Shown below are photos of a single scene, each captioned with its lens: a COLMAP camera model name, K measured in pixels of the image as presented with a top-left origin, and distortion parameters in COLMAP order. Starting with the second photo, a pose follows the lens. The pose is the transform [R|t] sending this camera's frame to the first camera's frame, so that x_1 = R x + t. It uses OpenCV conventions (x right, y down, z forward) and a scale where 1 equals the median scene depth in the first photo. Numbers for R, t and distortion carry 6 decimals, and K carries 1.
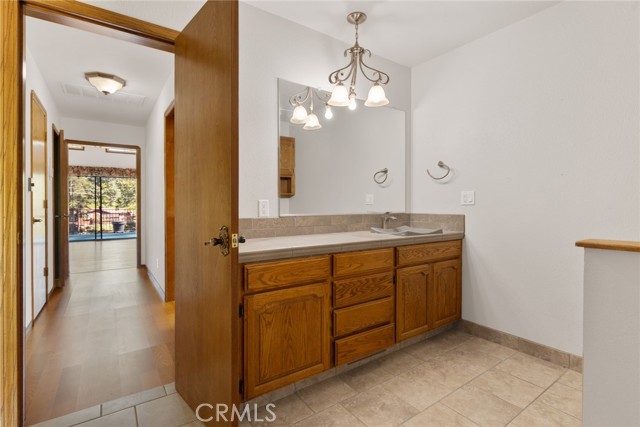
lens RADIAL K [[311.3, 0, 318.7], [0, 311.3, 208.4], [0, 0, 1]] dist [0.015874, -0.001358]
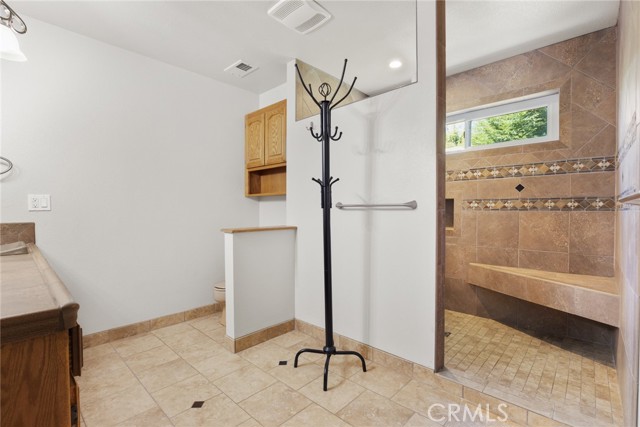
lens RADIAL K [[311.3, 0, 318.6], [0, 311.3, 215.7], [0, 0, 1]] dist [0.015874, -0.001358]
pose [[-0.226096, -0.009266, 0.974061, -0.664076], [0.012579, 0.999844, 0.012431, 0.001733], [-0.974024, 0.015064, -0.225944, 0.568764]]
